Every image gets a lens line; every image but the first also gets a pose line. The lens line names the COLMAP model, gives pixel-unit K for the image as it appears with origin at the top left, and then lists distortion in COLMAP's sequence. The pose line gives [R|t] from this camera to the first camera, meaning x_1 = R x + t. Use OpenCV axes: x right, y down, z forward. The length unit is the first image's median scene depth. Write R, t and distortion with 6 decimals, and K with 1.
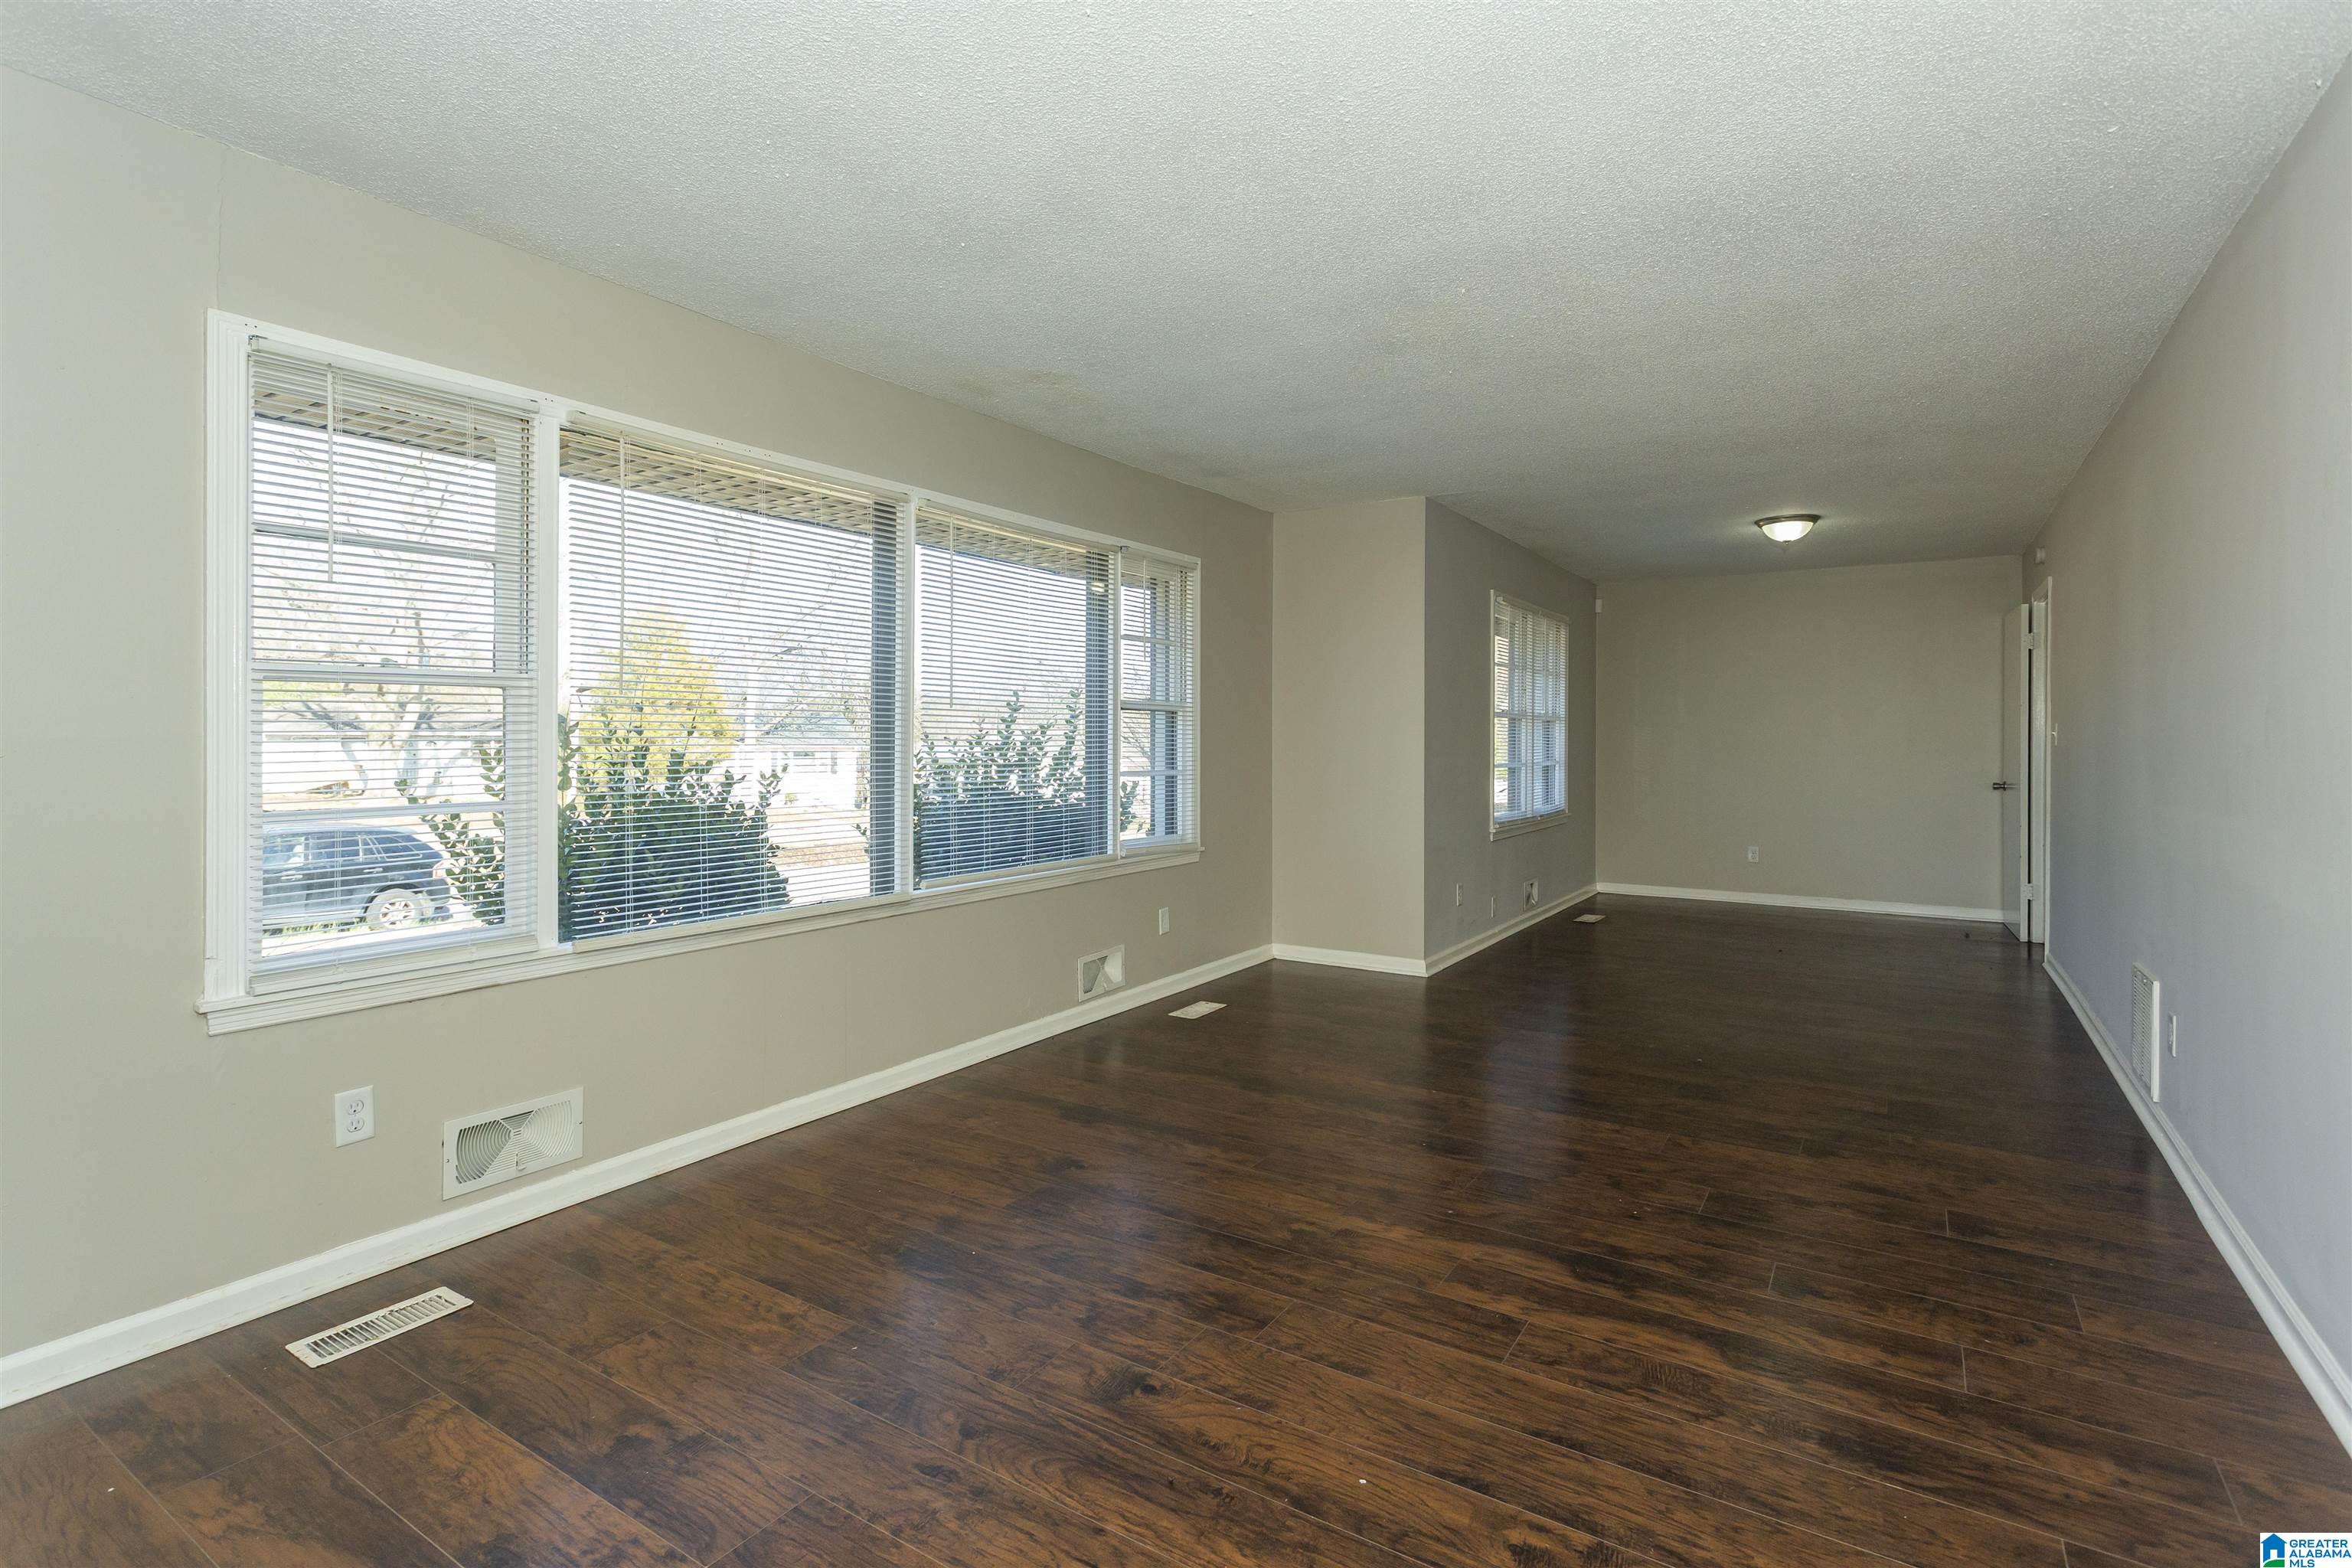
lens RADIAL K [[1124.6, 0, 1187.2], [0, 1124.6, 761.5], [0, 0, 1]] dist [0.001243, 0.000461]
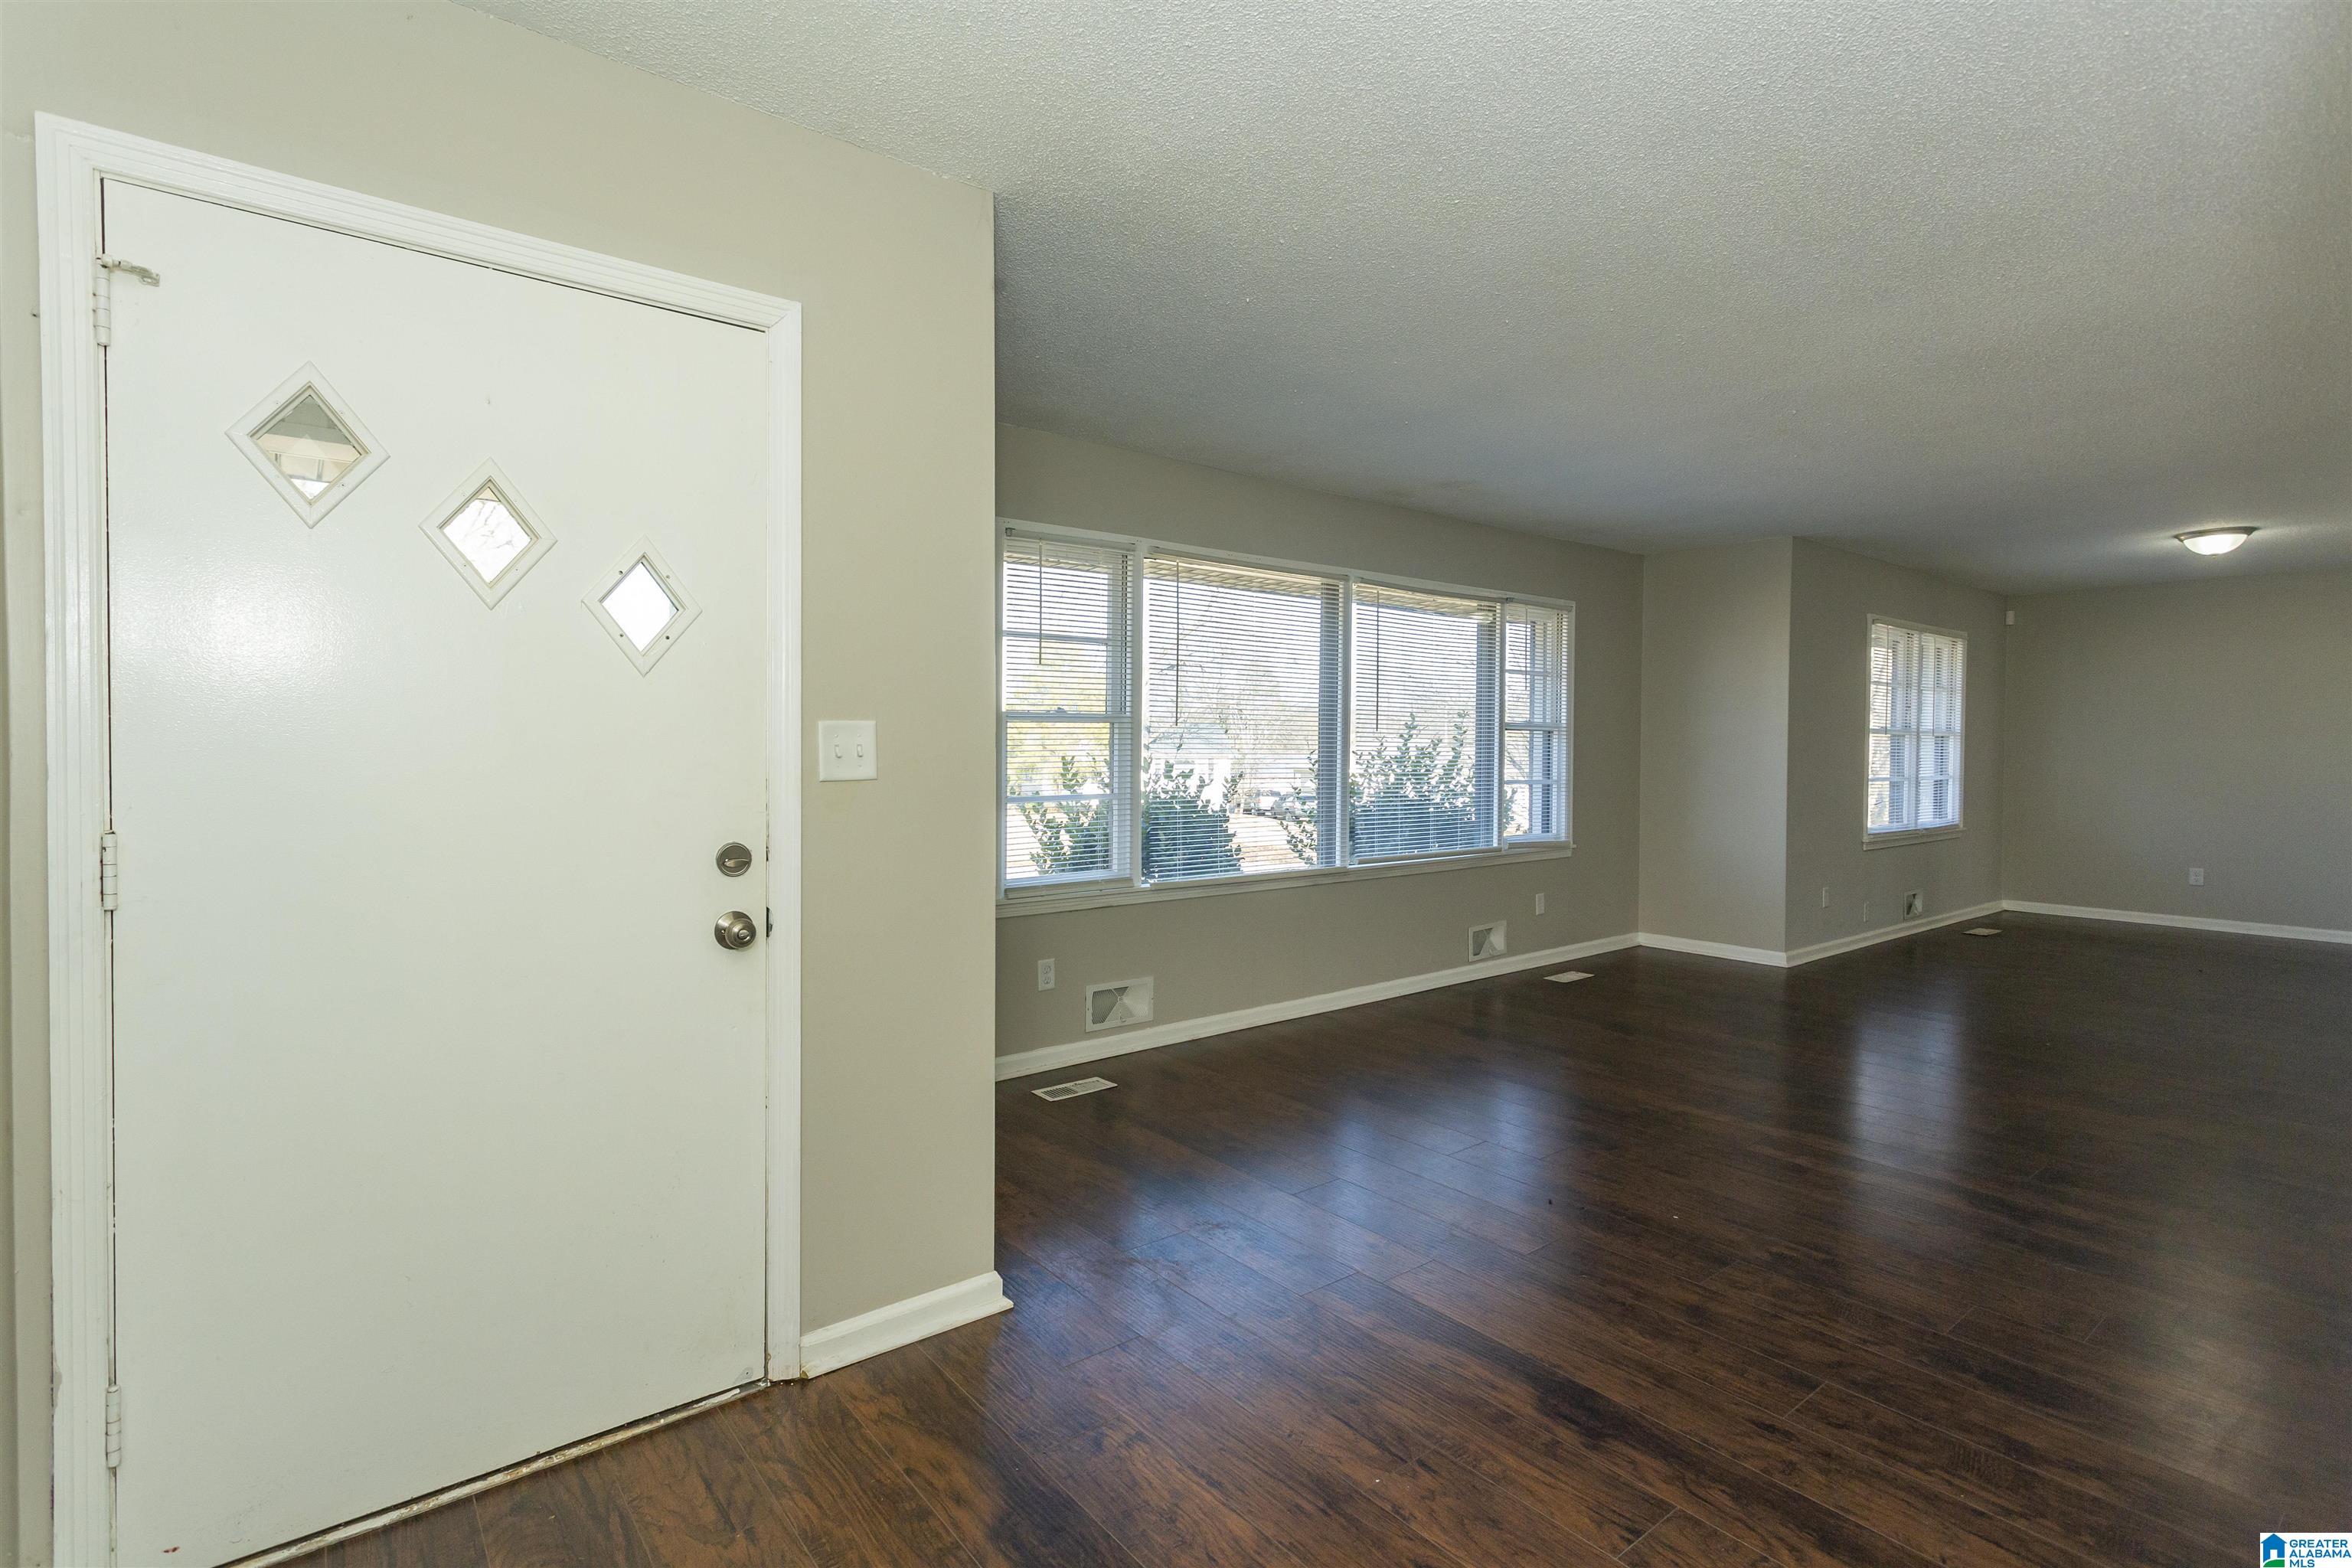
lens RADIAL K [[1124.6, 0, 1161.6], [0, 1124.6, 776.0], [0, 0, 1]] dist [0.001243, 0.000461]
pose [[0.943110, 0.011332, -0.332289, -0.006319], [-0.009589, 0.999930, 0.006884, -0.001080], [0.332344, -0.003306, 0.943152, -0.421032]]
